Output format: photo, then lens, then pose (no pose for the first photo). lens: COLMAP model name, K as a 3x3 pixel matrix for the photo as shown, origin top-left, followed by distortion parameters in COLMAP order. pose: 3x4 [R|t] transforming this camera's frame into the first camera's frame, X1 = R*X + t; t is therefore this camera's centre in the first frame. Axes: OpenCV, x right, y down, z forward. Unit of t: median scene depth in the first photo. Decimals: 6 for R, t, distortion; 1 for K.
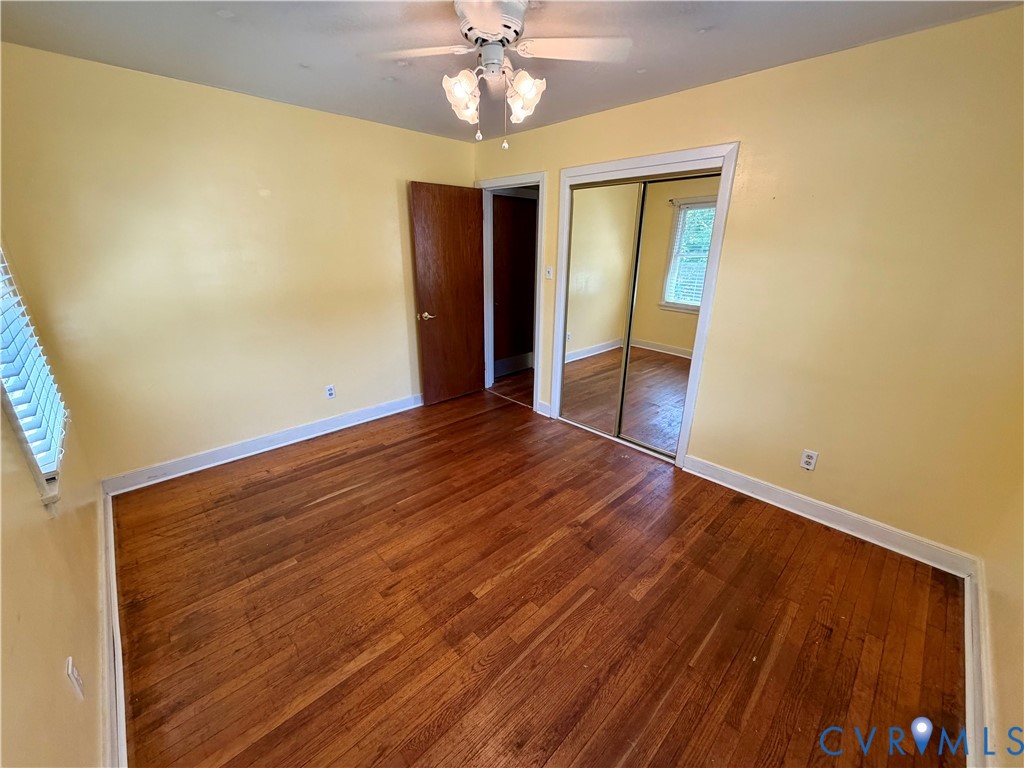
lens RADIAL K [[407.8, 0, 511.3], [0, 407.8, 384.6], [0, 0, 1]] dist [0.001129, -0.000269]
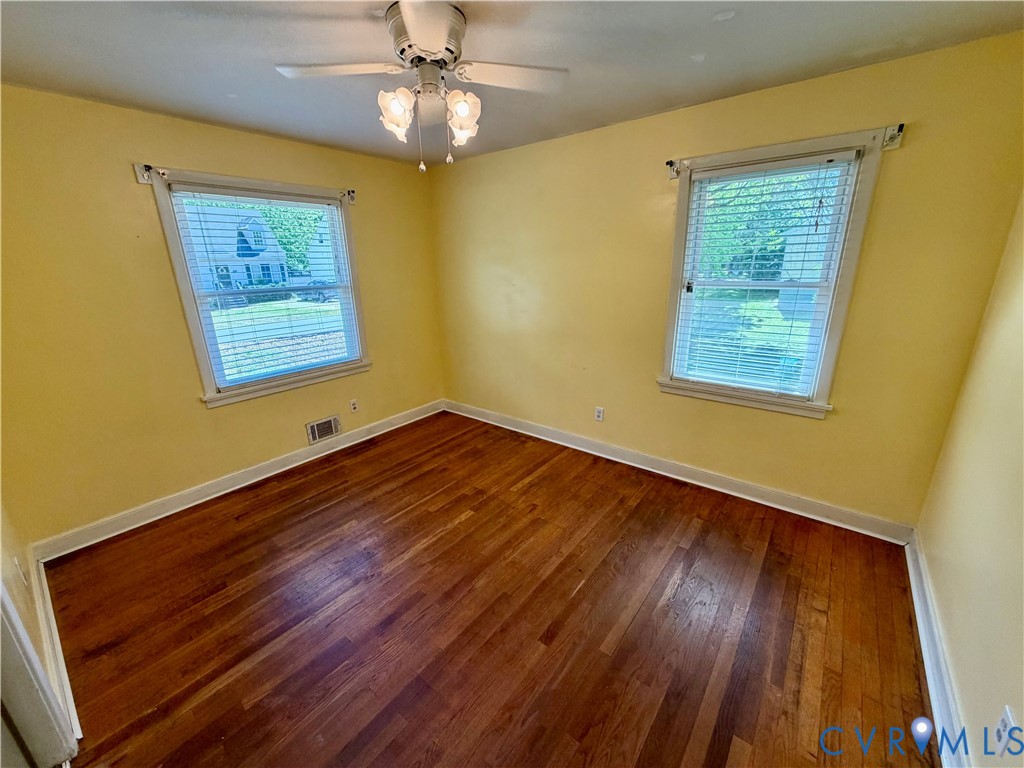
lens RADIAL K [[407.8, 0, 512.5], [0, 407.8, 384.9], [0, 0, 1]] dist [0.001129, -0.000269]
pose [[-0.990558, 0.049172, -0.127976, -0.066897], [-0.035578, 0.809289, 0.586333, -0.657247], [0.132400, 0.585349, -0.799898, 1.846118]]
